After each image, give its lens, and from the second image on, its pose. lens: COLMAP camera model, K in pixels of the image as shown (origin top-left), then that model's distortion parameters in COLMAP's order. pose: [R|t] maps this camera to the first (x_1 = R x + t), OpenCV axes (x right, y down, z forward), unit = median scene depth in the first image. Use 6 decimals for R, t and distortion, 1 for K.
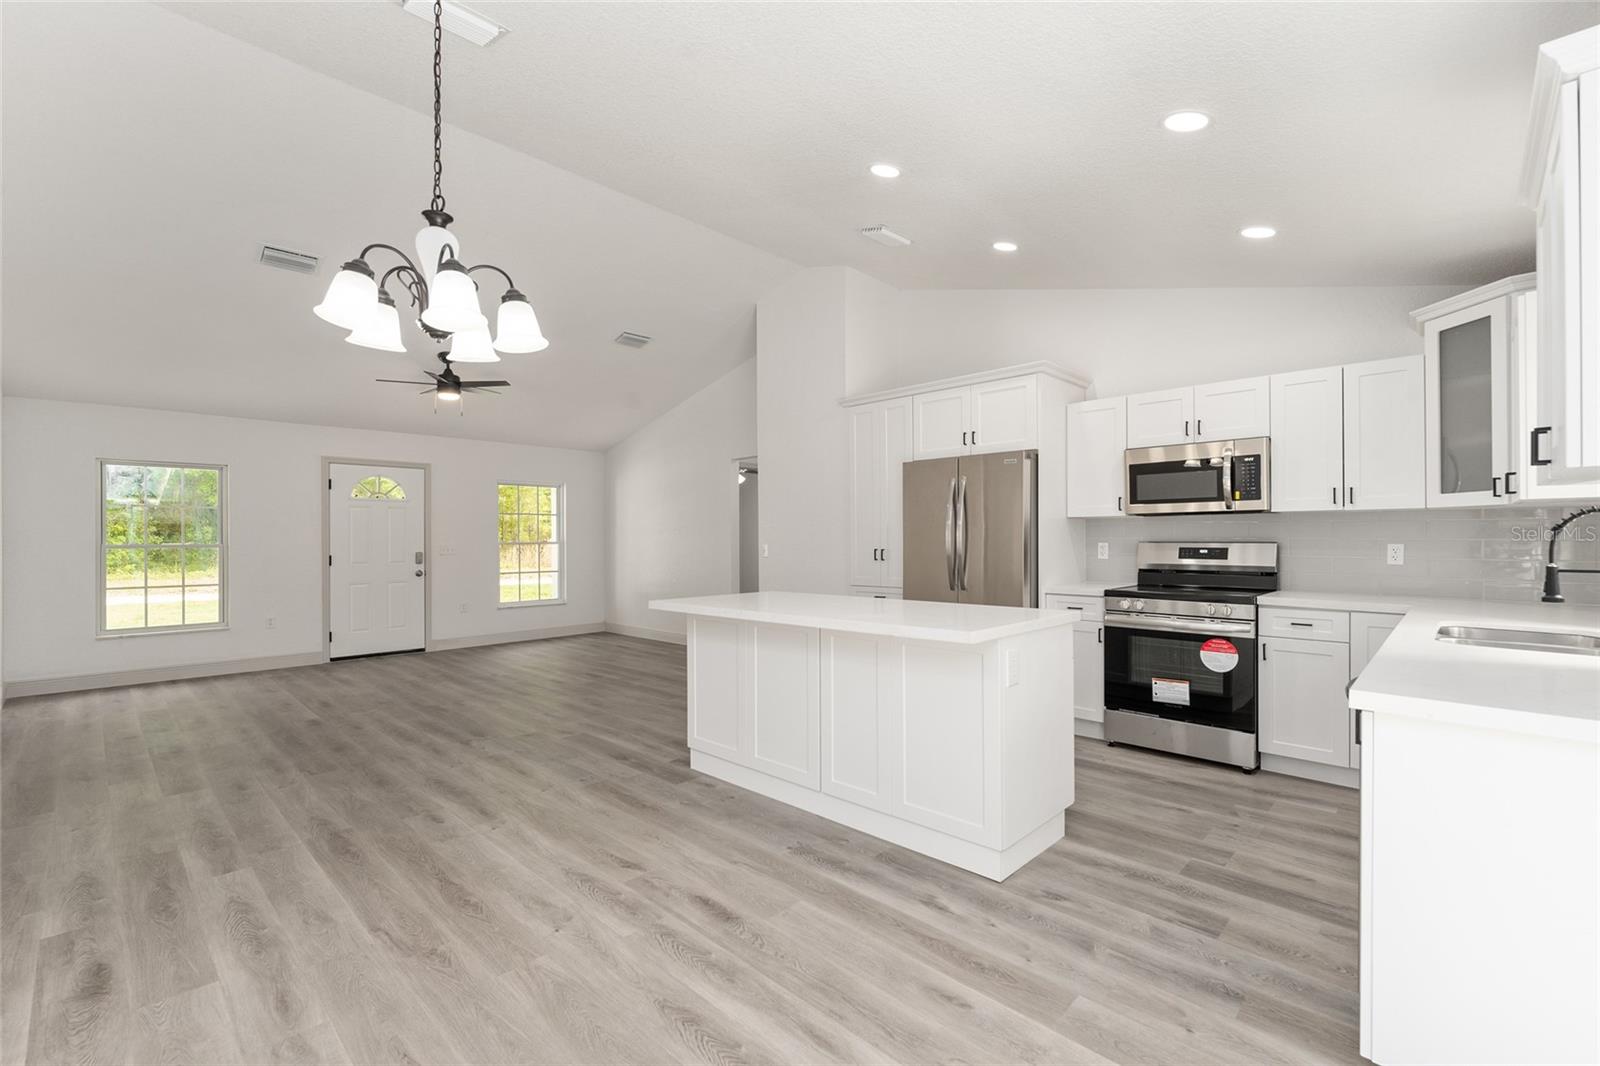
lens RADIAL K [[689.0, 0, 795.3], [0, 689.0, 540.4], [0, 0, 1]] dist [-0.004245, 0.000262]
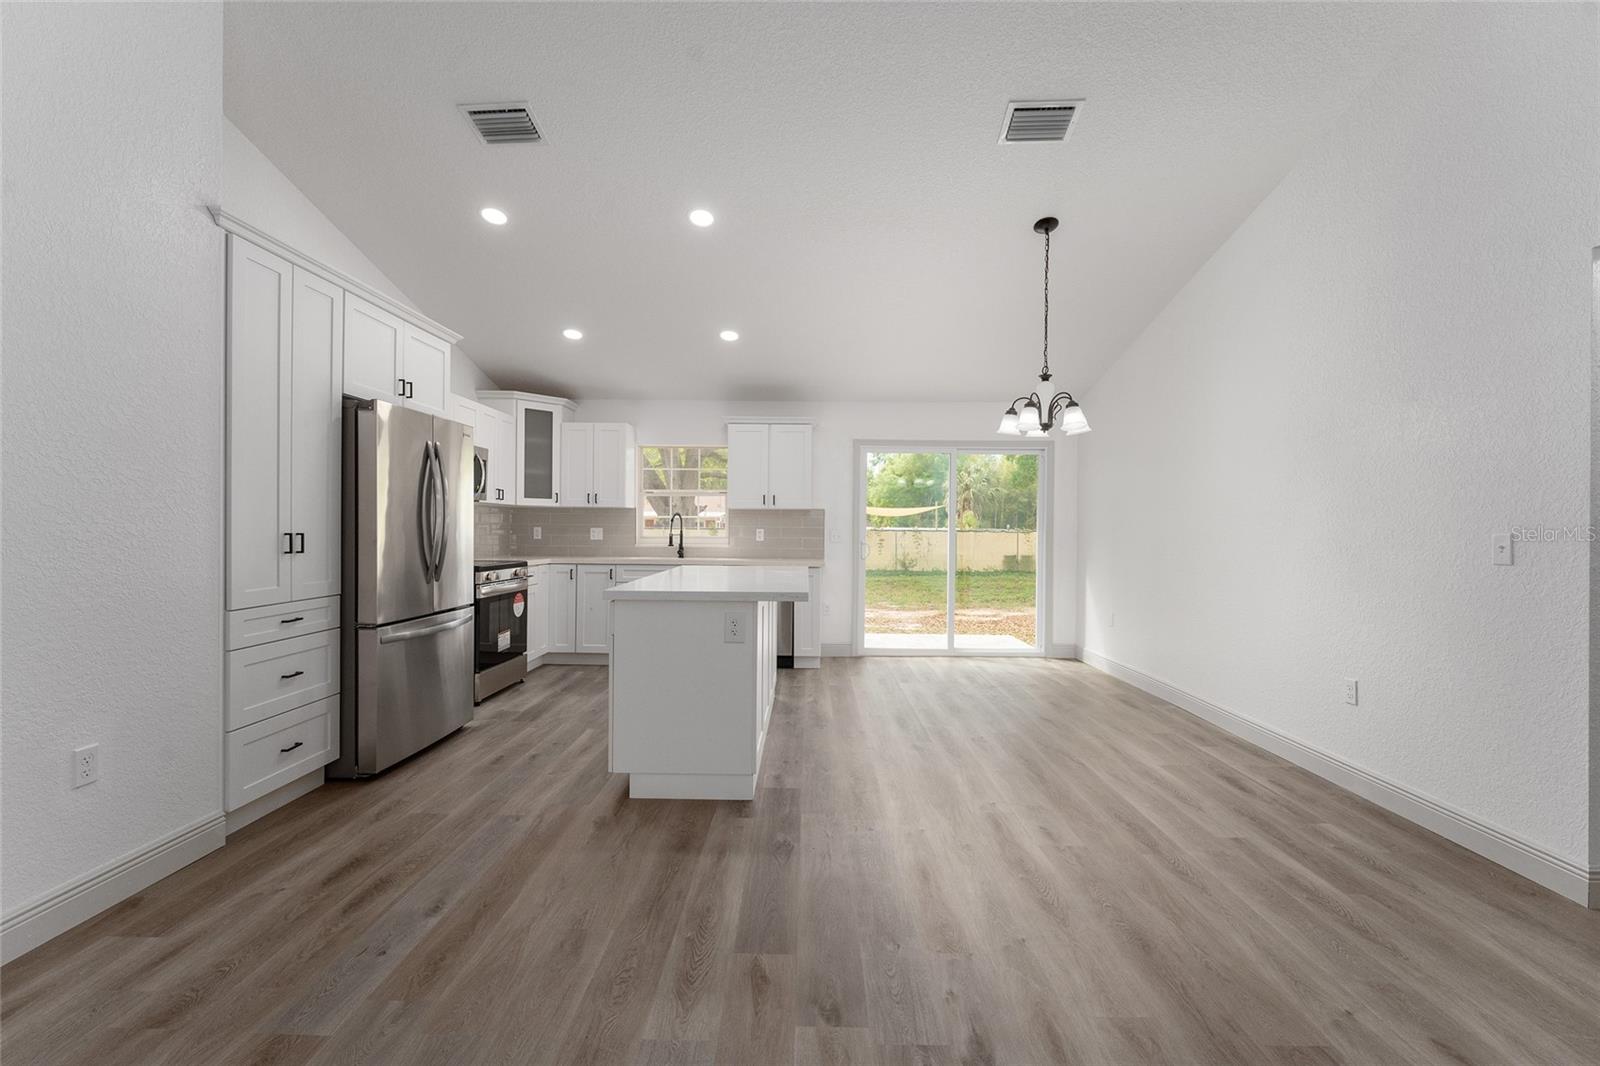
lens RADIAL K [[689.0, 0, 799.0], [0, 689.0, 530.5], [0, 0, 1]] dist [-0.004245, 0.000262]
pose [[-0.687566, -0.003837, 0.726111, -0.835796], [-0.004146, 0.999990, 0.001359, 0.012318], [-0.726110, -0.002076, -0.687576, 1.632690]]
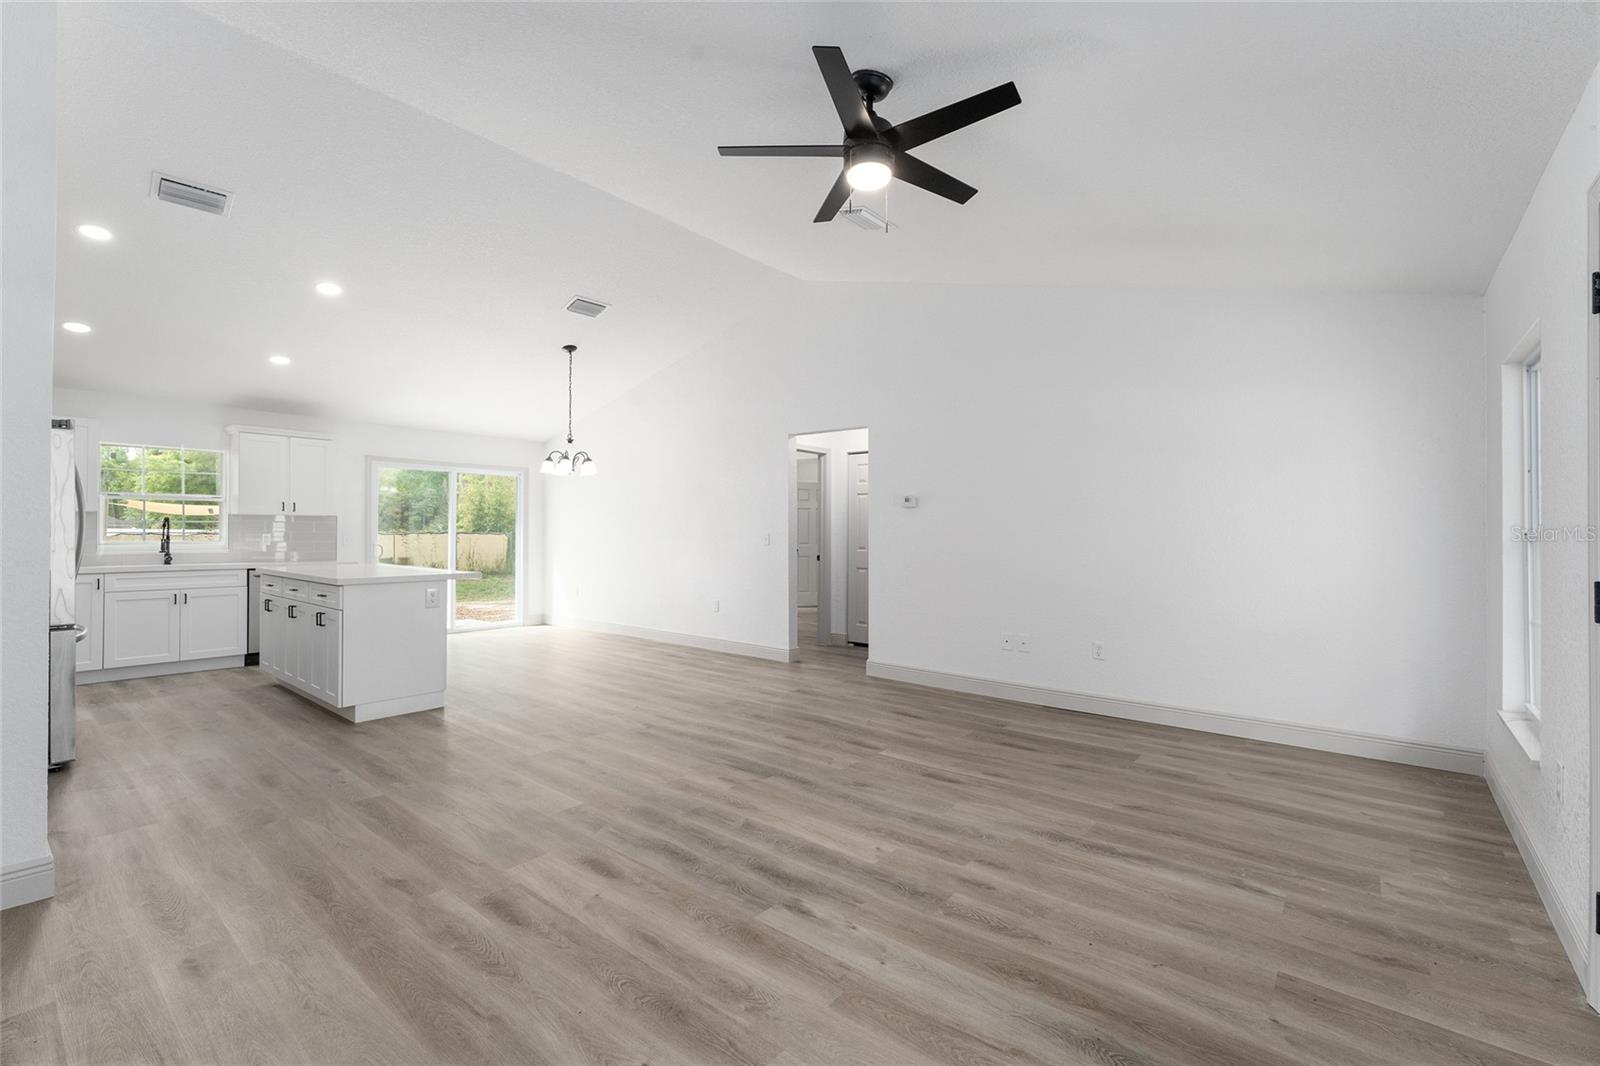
lens RADIAL K [[689.0, 0, 803.3], [0, 689.0, 527.9], [0, 0, 1]] dist [-0.004245, 0.000262]
pose [[-0.996292, 0.003518, -0.085970, -0.760519], [0.003880, 0.999984, -0.004043, 0.007480], [0.085954, -0.004362, -0.996290, 2.506021]]
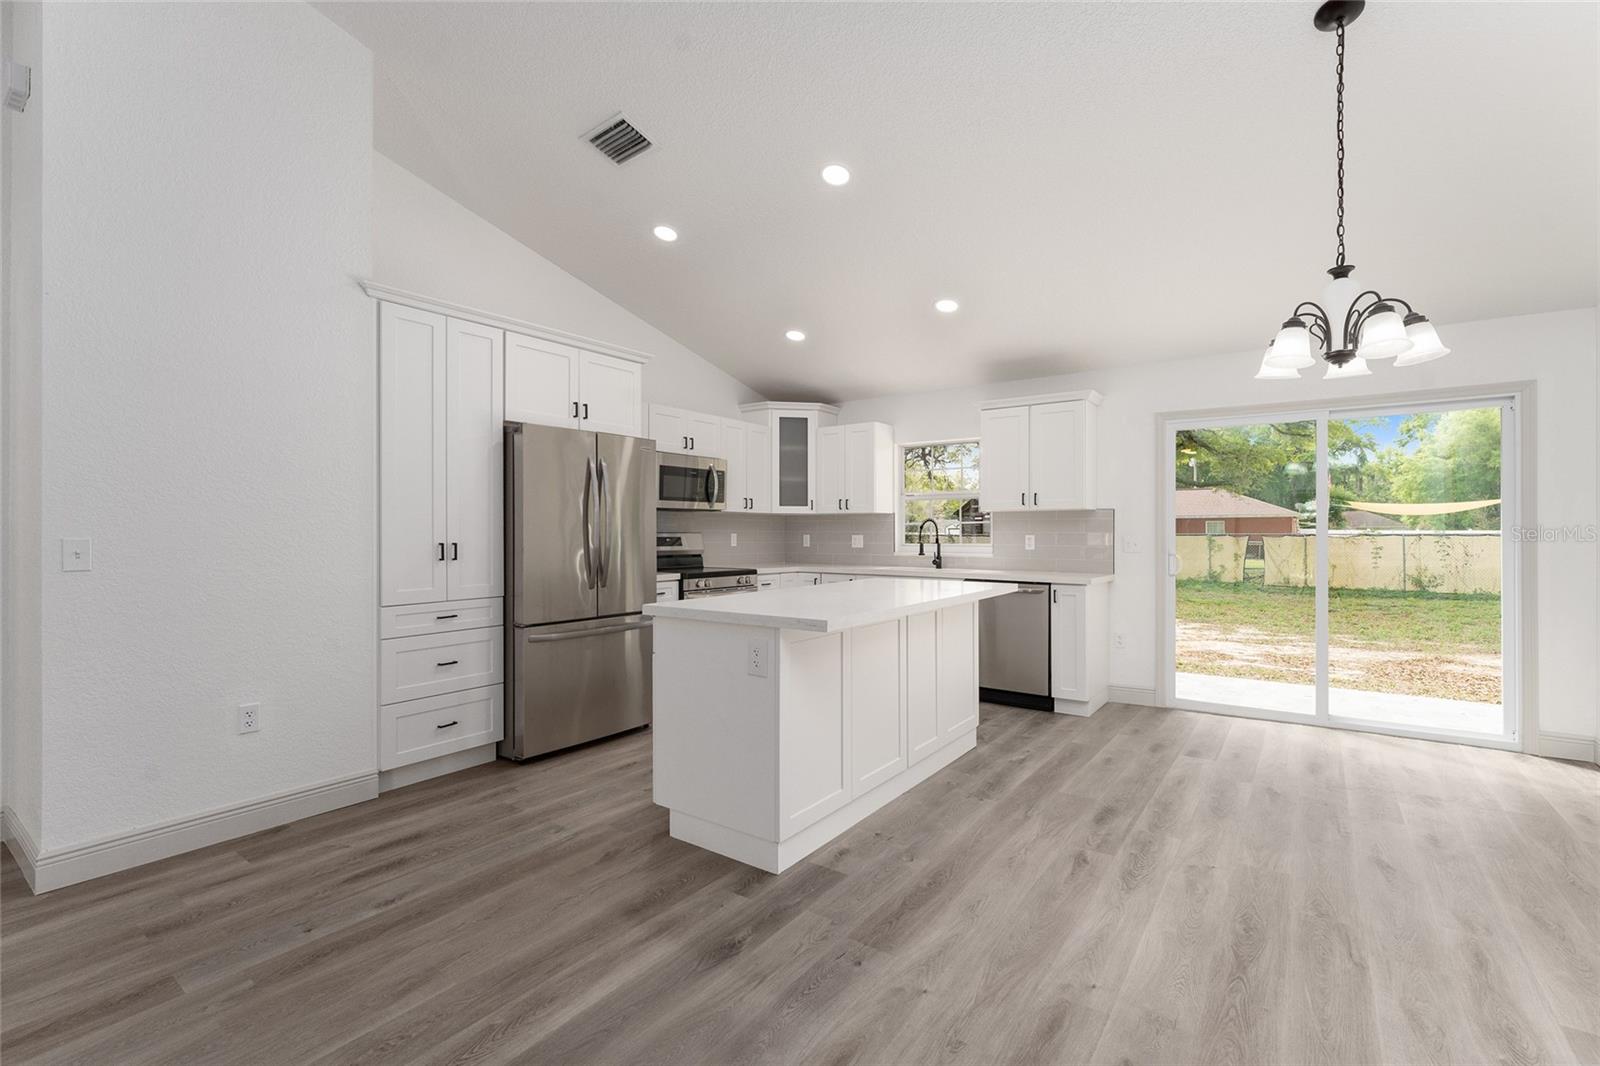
lens RADIAL K [[689.0, 0, 810.6], [0, 689.0, 528.7], [0, 0, 1]] dist [-0.004245, 0.000262]
pose [[-0.144470, 0.009718, 0.989461, -0.863528], [0.001926, 0.999953, -0.009540, 0.009323], [-0.989507, 0.000527, -0.144482, 1.139223]]
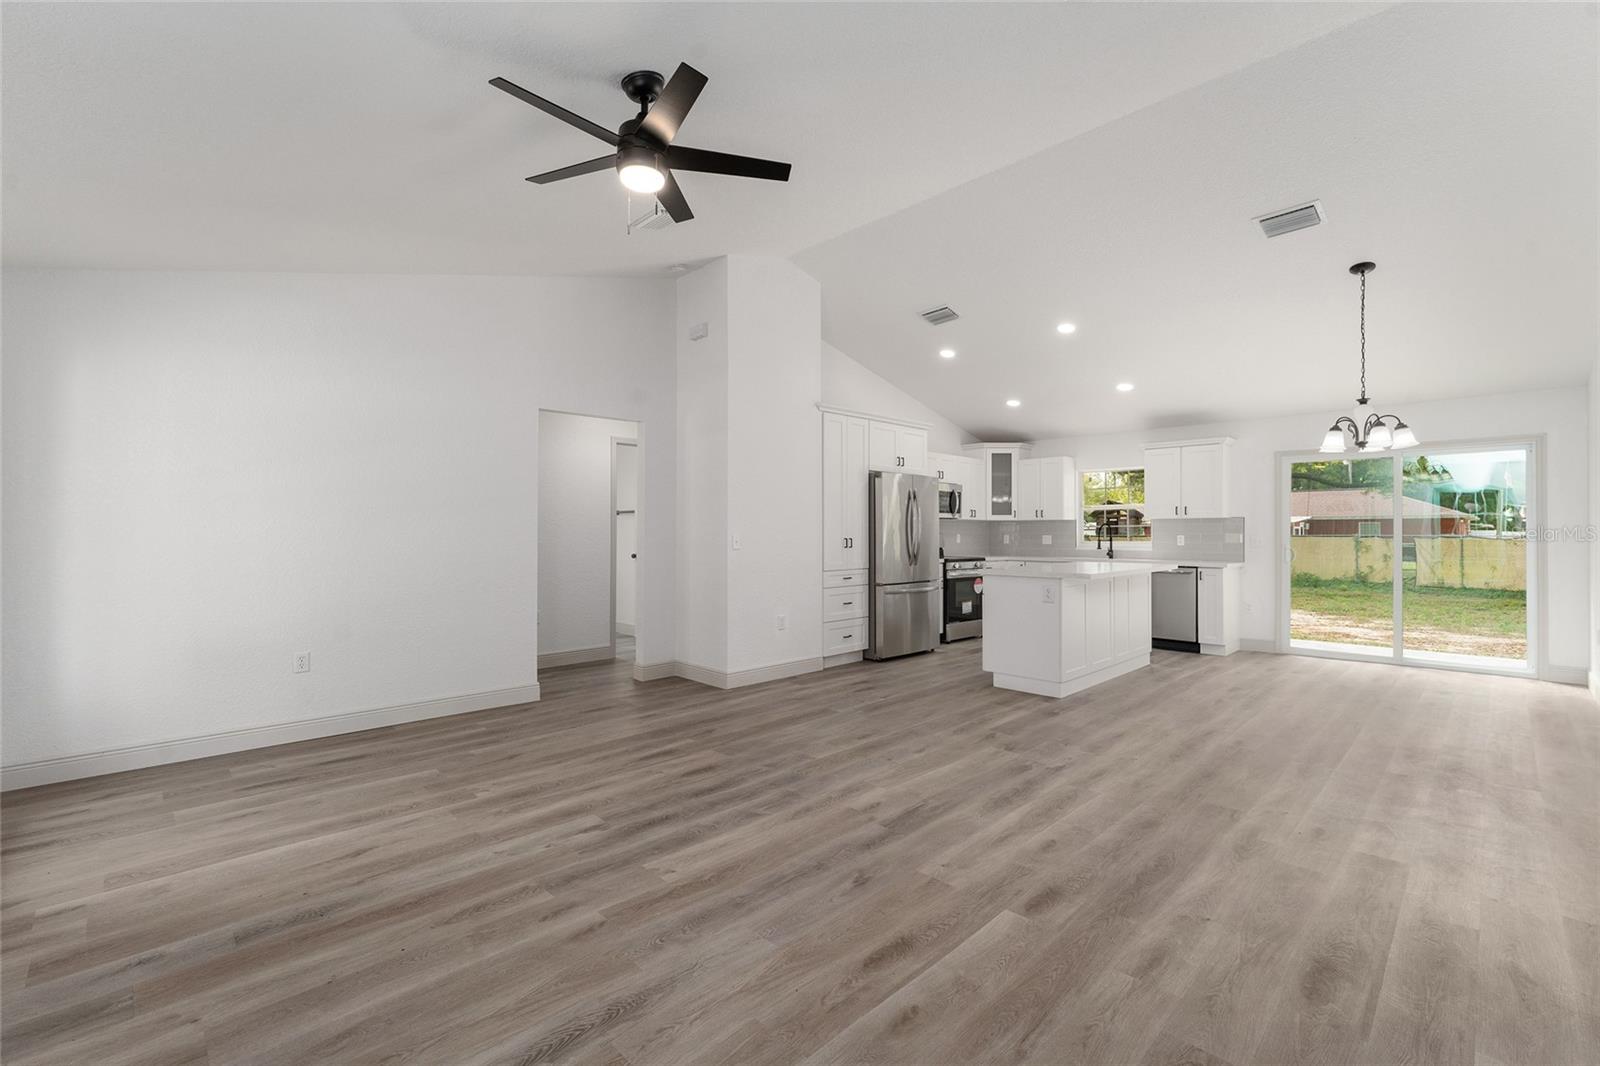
lens RADIAL K [[689.0, 0, 799.0], [0, 689.0, 527.5], [0, 0, 1]] dist [-0.004245, 0.000262]
pose [[0.023208, 0.013577, 0.999638, -1.630582], [0.000185, 0.999908, -0.013585, 0.015527], [-0.999731, 0.000500, 0.023203, 1.591826]]
